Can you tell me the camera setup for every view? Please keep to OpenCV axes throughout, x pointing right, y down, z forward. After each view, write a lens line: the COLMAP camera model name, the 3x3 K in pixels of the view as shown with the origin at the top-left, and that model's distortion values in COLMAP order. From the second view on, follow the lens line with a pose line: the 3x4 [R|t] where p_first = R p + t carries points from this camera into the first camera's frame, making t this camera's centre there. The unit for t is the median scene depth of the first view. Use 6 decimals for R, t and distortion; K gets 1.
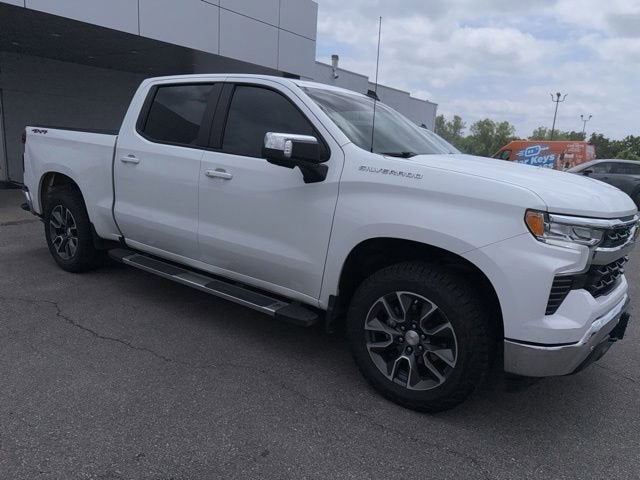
lens RADIAL K [[457.0, 0, 330.2], [0, 457.0, 233.7], [0, 0, 1]] dist [0.034691, -0.041844]
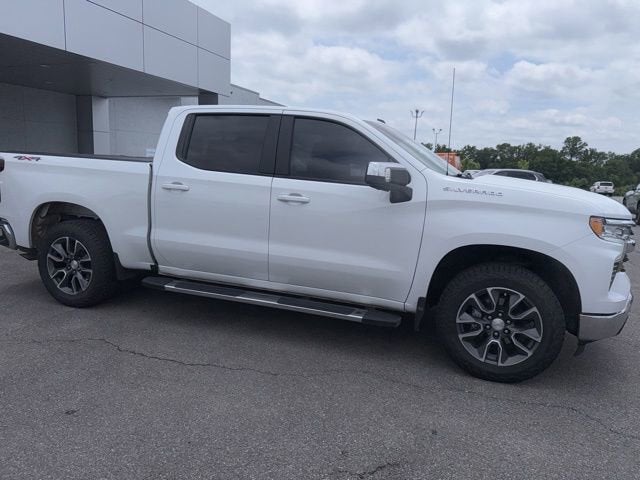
lens RADIAL K [[457.0, 0, 328.5], [0, 457.0, 224.8], [0, 0, 1]] dist [0.034691, -0.041844]
pose [[0.959180, -0.058413, 0.276699, -0.520413], [0.070292, 0.996974, -0.033200, -0.028146], [-0.273922, 0.051295, 0.960383, -0.071529]]
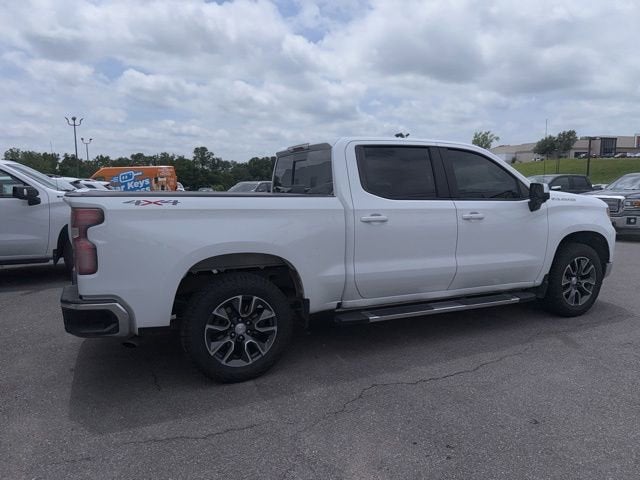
lens RADIAL K [[461.1, 0, 325.4], [0, 461.1, 239.7], [0, 0, 1]] dist [0.037967, -0.046352]
pose [[0.494101, -0.176774, 0.851243, -1.789861], [0.202508, 0.975580, 0.085050, -0.294153], [-0.845491, 0.130360, 0.517834, 0.749482]]
